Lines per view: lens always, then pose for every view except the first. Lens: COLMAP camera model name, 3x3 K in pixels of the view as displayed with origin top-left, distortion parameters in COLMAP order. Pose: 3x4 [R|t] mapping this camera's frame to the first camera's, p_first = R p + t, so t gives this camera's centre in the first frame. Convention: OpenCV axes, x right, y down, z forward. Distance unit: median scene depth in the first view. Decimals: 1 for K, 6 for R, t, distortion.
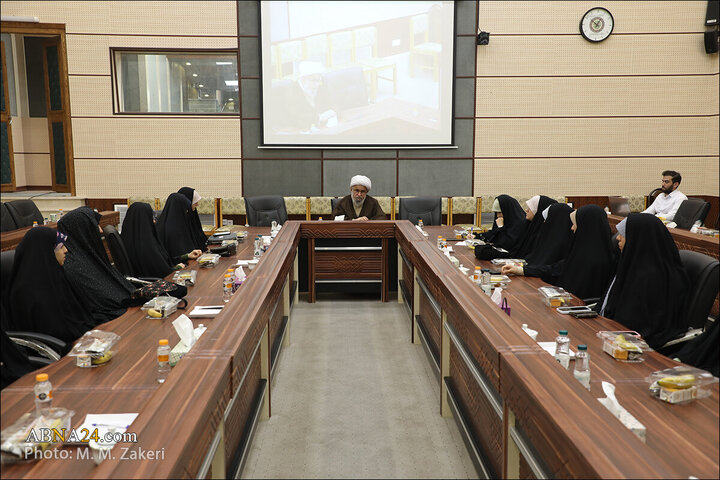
lens RADIAL K [[658.8, 0, 360.0], [0, 658.8, 240.0], [0, 0, 1]] dist [-0.000680, 0.012648]
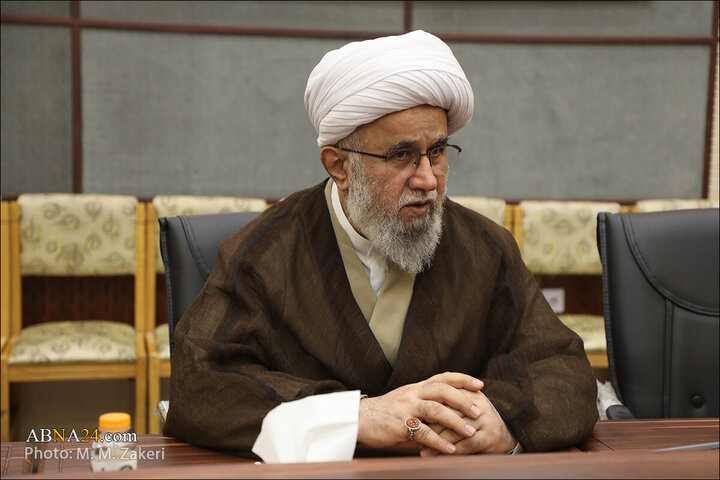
lens RADIAL K [[1277.4, 0, 360.0], [0, 1277.4, 240.0], [0, 0, 1]] dist [0.358638, 0.078240]
pose [[0.985838, -0.000562, 0.167698, -0.037266], [0.005424, 0.999578, -0.028534, -0.038072], [-0.167611, 0.029039, 0.985425, 0.552820]]
